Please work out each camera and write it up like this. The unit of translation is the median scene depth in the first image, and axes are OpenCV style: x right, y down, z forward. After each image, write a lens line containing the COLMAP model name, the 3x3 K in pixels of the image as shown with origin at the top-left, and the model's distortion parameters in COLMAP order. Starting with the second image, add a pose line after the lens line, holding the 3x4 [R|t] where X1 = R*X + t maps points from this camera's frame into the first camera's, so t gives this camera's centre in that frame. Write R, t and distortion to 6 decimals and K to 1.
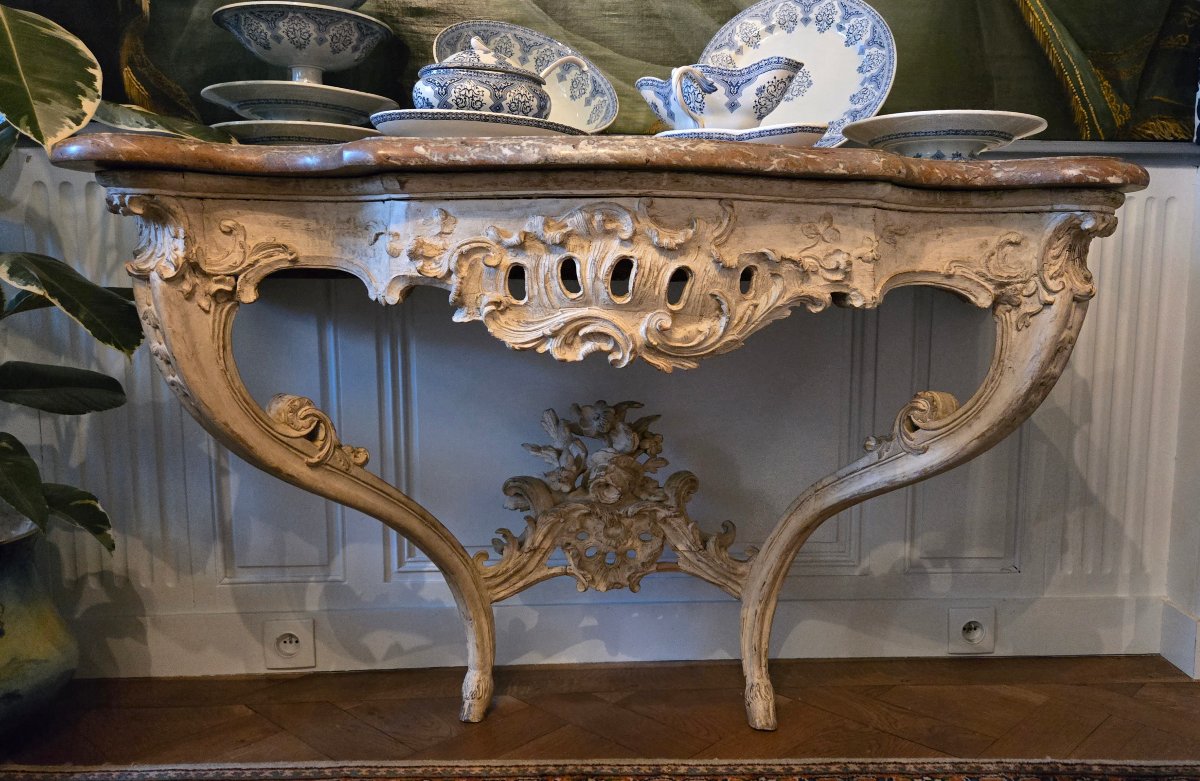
lens RADIAL K [[965.1, 0, 677.9], [0, 965.1, 400.4], [0, 0, 1]] dist [0.084580, -0.153507]
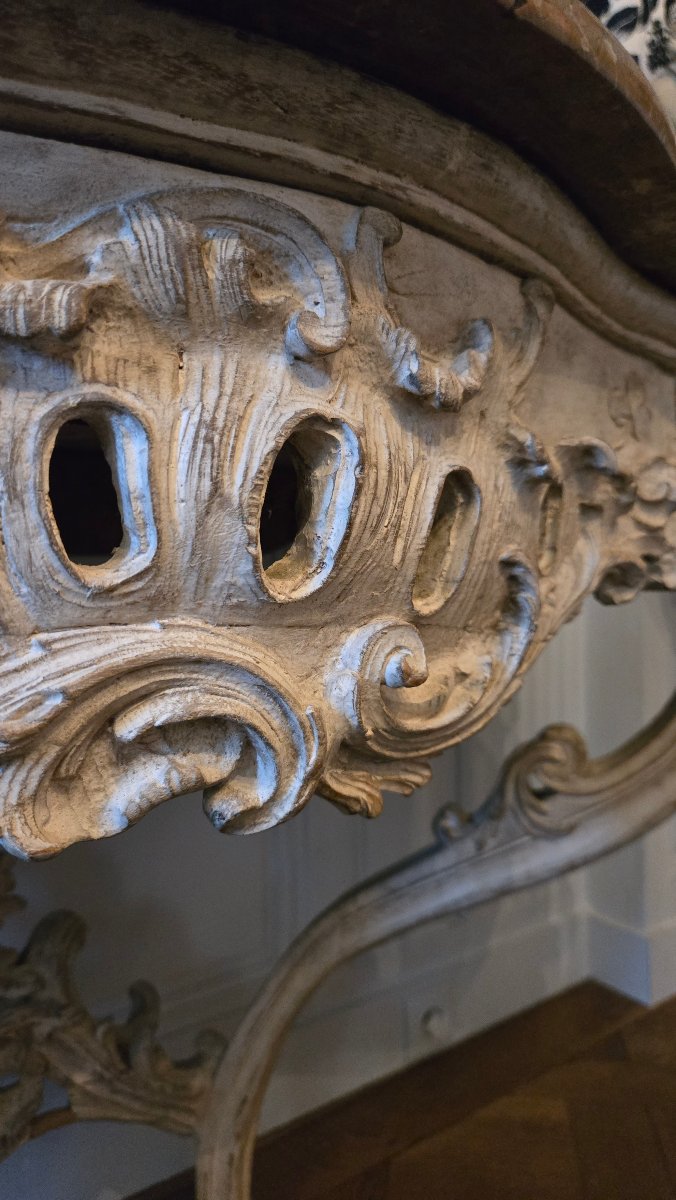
lens RADIAL K [[820.1, 0, 313.9], [0, 820.1, 589.0], [0, 0, 1]] dist [0.051935, -0.070921]
pose [[0.846673, -0.033211, 0.531075, -0.122213], [0.089016, 0.992826, -0.079827, -0.060396], [-0.524614, 0.114862, 0.843556, 0.575335]]
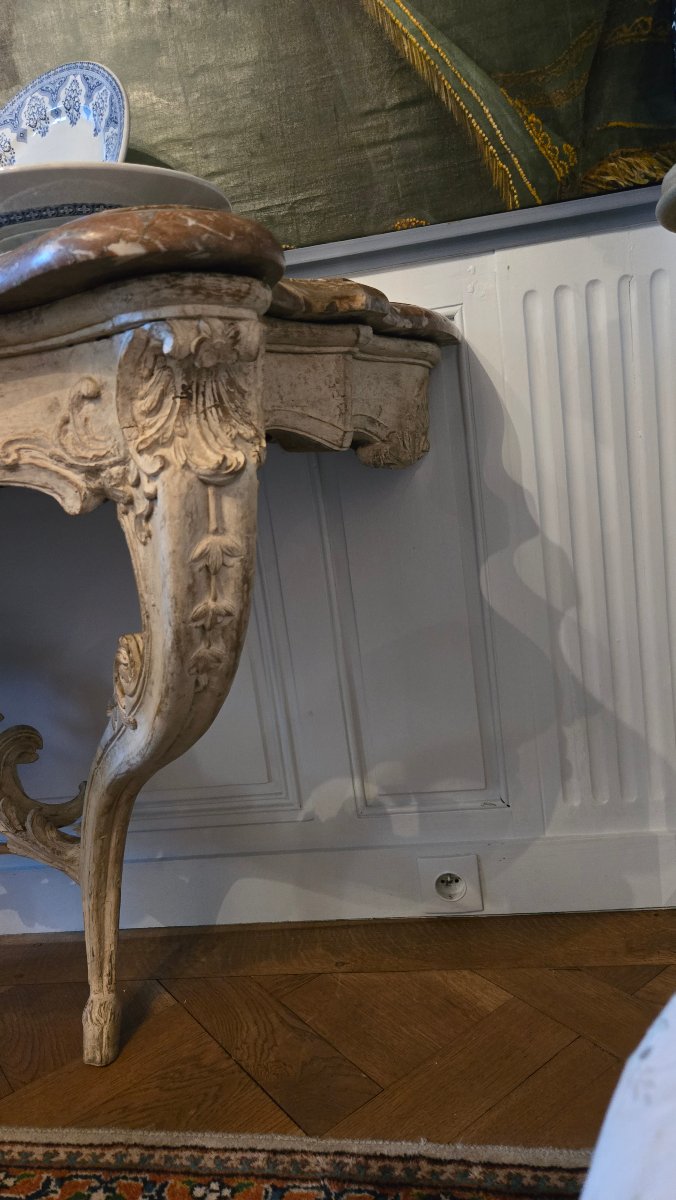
lens RADIAL K [[819.0, 0, 338.0], [0, 819.0, 600.0], [0, 0, 1]] dist [0.047297, -0.064141]
pose [[0.971815, -0.094939, -0.215785, 0.461889], [0.109877, 0.992235, 0.058290, -0.044620], [0.208575, -0.080357, 0.974700, 0.440139]]
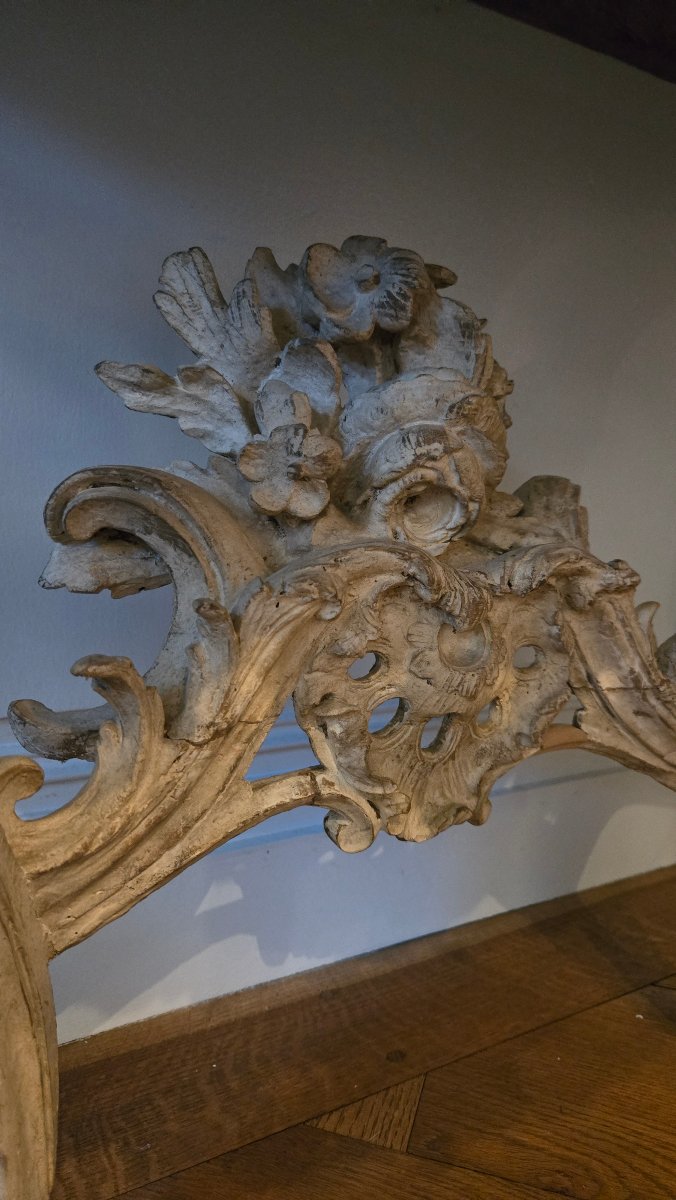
lens RADIAL K [[820.1, 0, 313.9], [0, 820.1, 589.0], [0, 0, 1]] dist [0.051935, -0.070921]
pose [[0.910230, -0.032984, 0.412787, -0.226592], [0.017357, 0.998986, 0.041552, 0.112021], [-0.413739, -0.030657, 0.909879, 0.824654]]
